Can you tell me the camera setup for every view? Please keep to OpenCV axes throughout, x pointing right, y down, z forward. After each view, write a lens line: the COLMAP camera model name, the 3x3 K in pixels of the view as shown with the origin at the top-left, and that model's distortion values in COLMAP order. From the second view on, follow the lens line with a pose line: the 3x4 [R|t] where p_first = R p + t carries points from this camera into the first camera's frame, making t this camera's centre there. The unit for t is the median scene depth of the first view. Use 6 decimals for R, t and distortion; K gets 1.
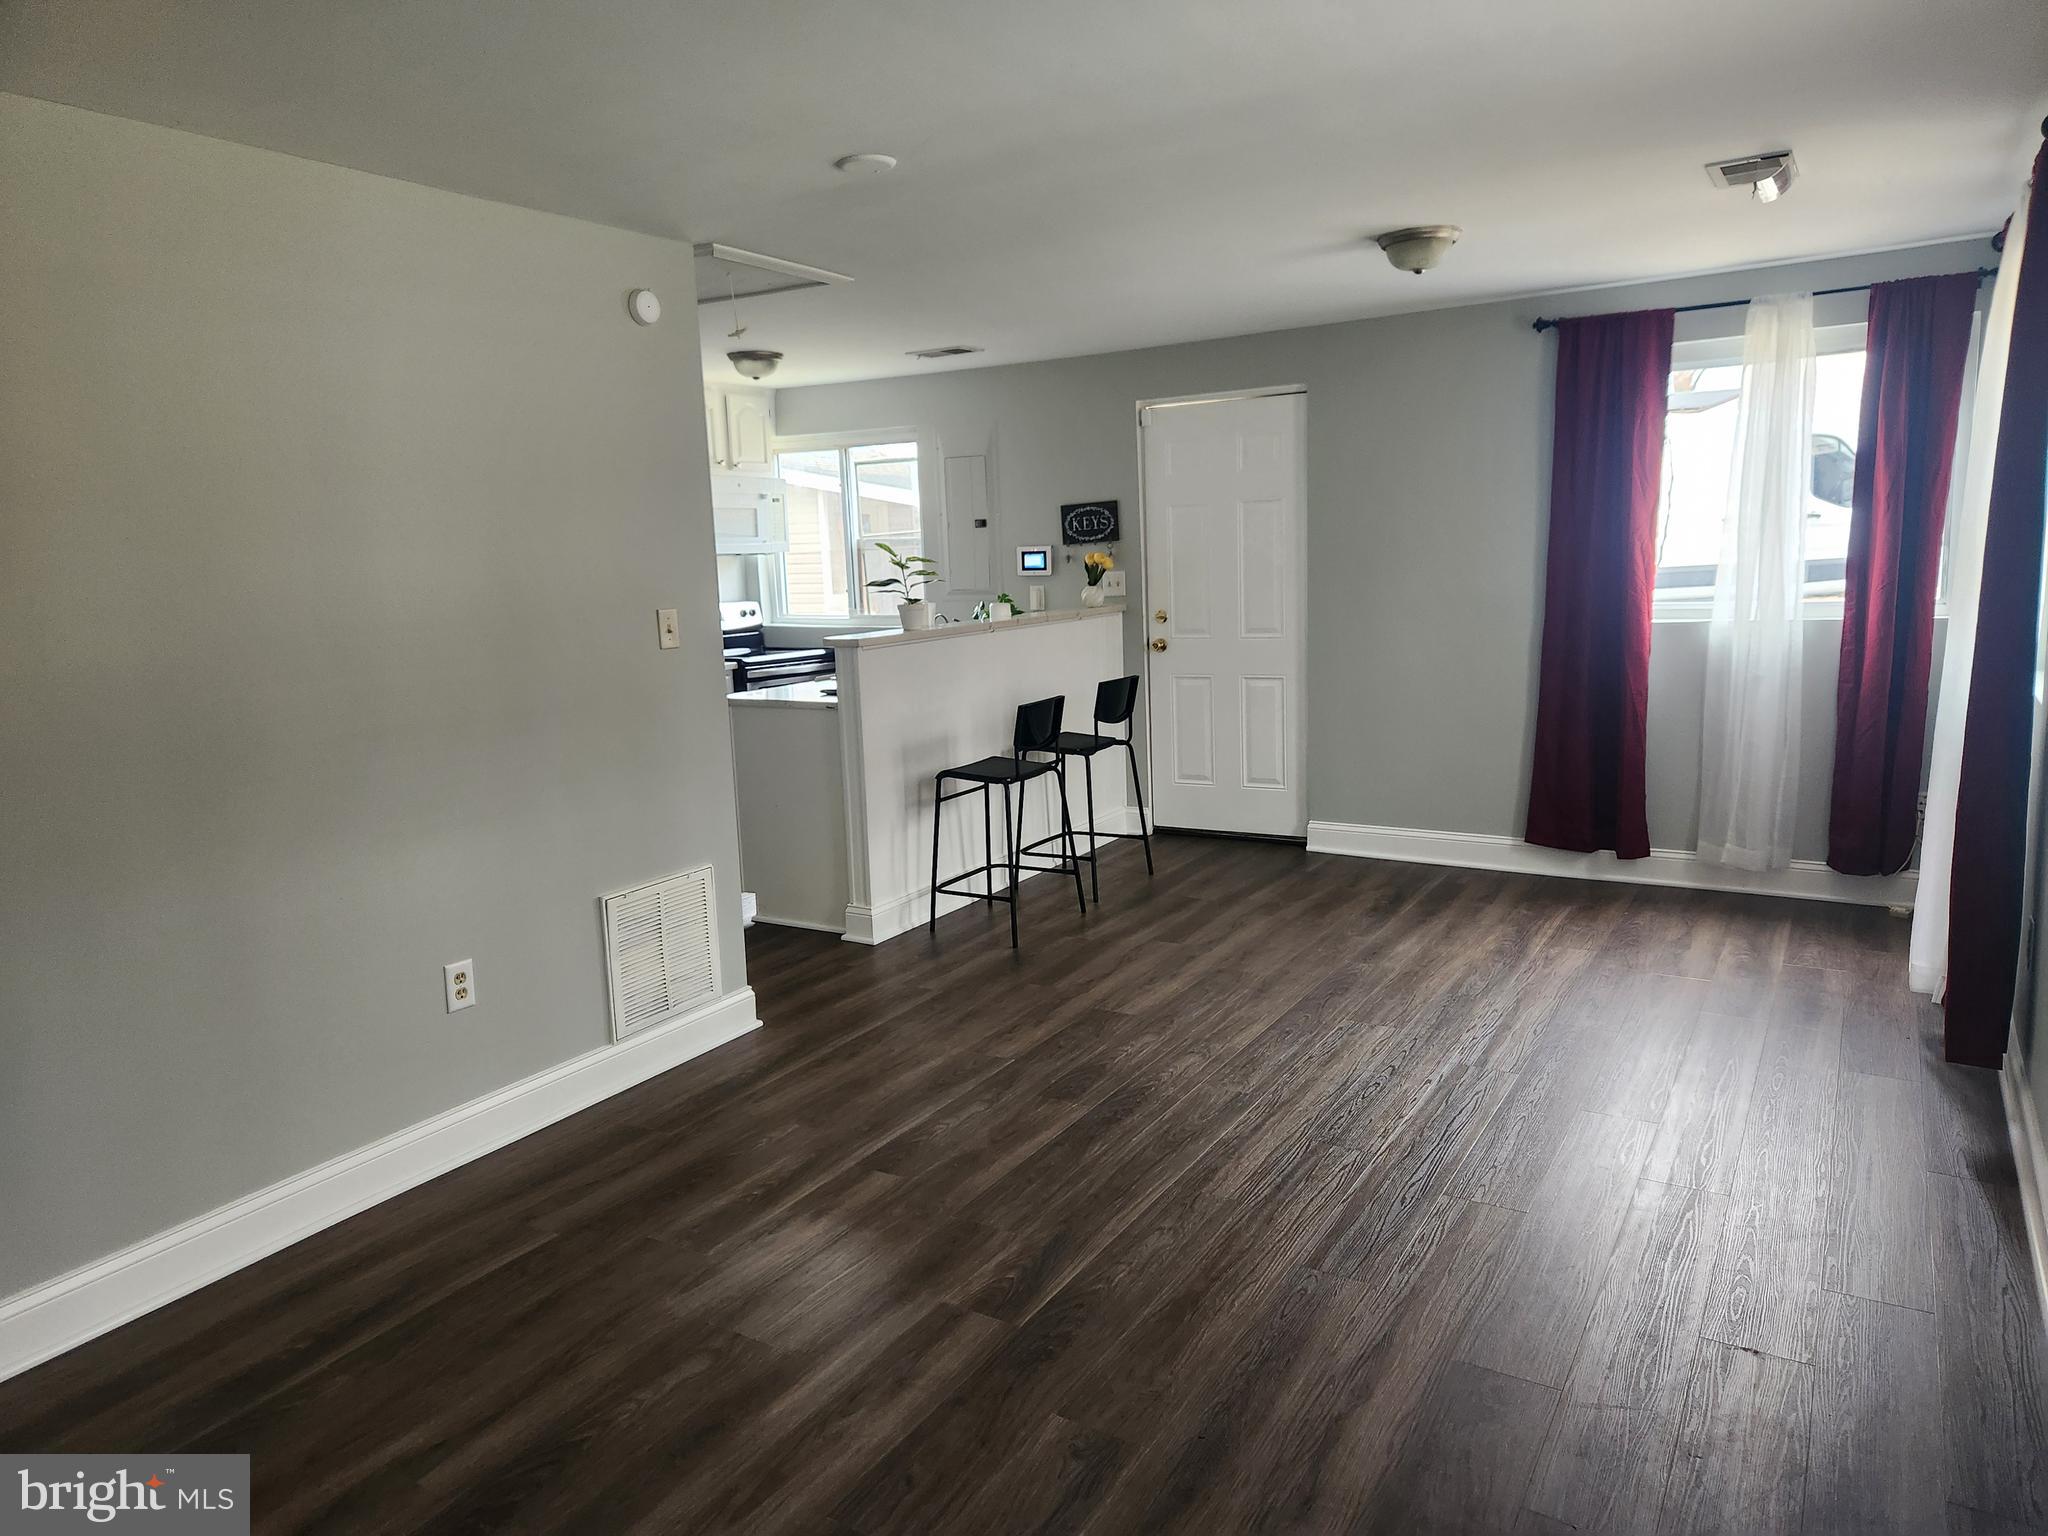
lens RADIAL K [[1368.5, 0, 1041.1], [0, 1368.5, 767.2], [0, 0, 1]] dist [0.053175, -0.036213]
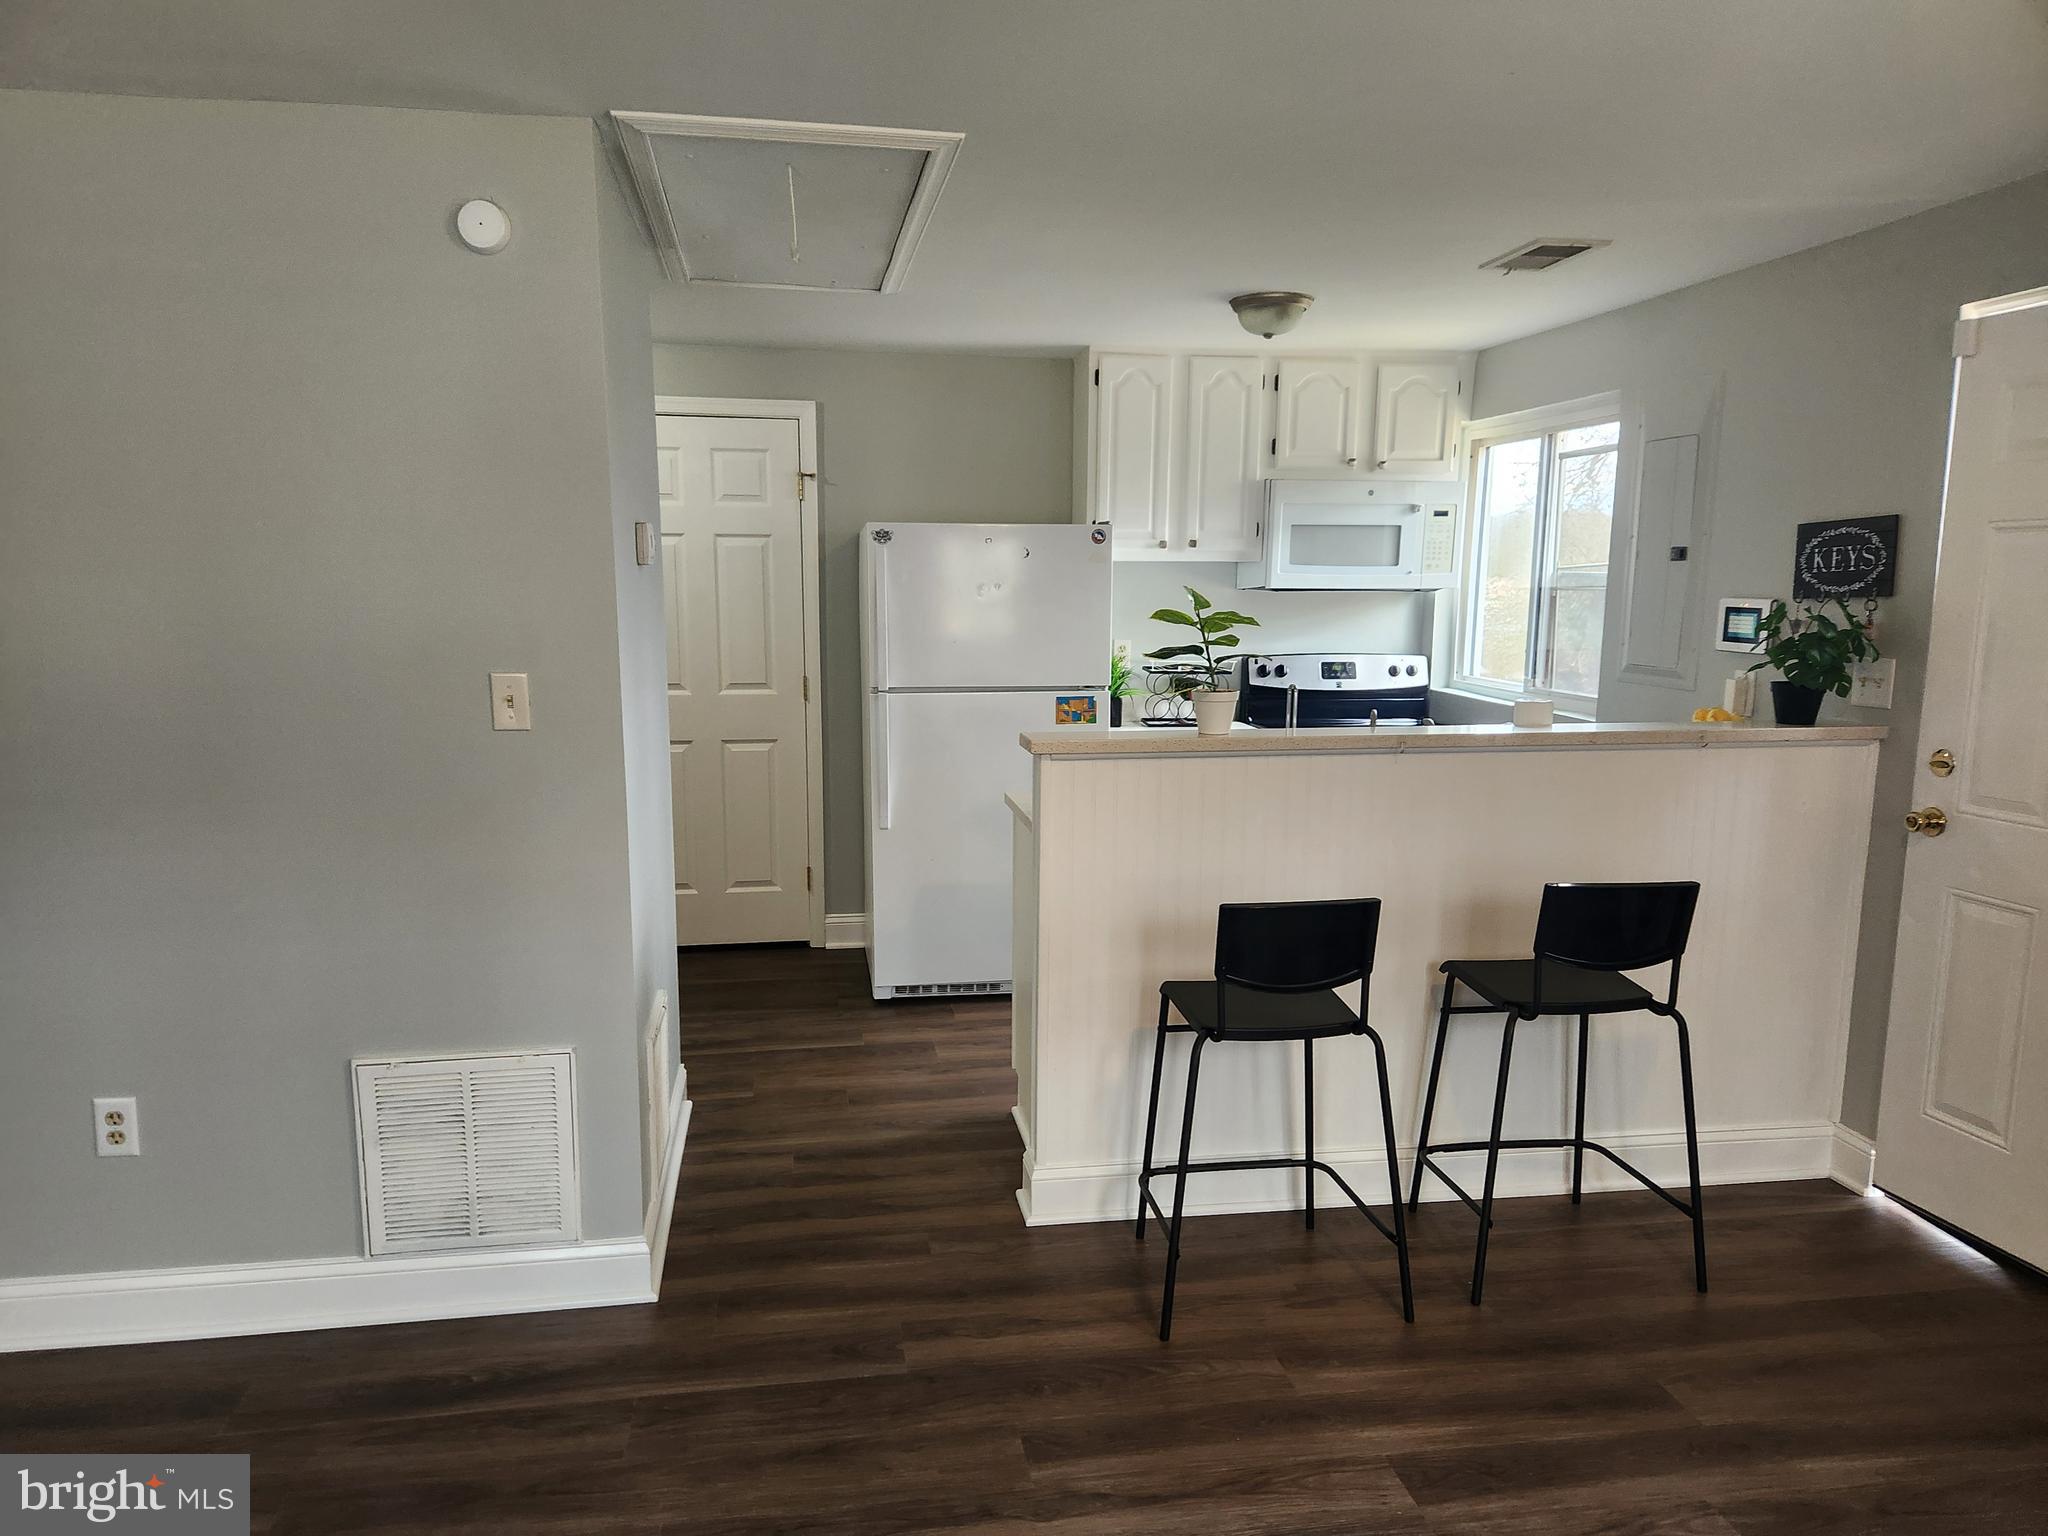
lens RADIAL K [[1368.5, 0, 997.8], [0, 1368.5, 783.1], [0, 0, 1]] dist [0.053175, -0.036213]
pose [[0.635066, 0.154314, -0.756887, 0.244957], [-0.151740, 0.985673, 0.073642, -0.088879], [0.757407, 0.068083, 0.649383, 0.445054]]
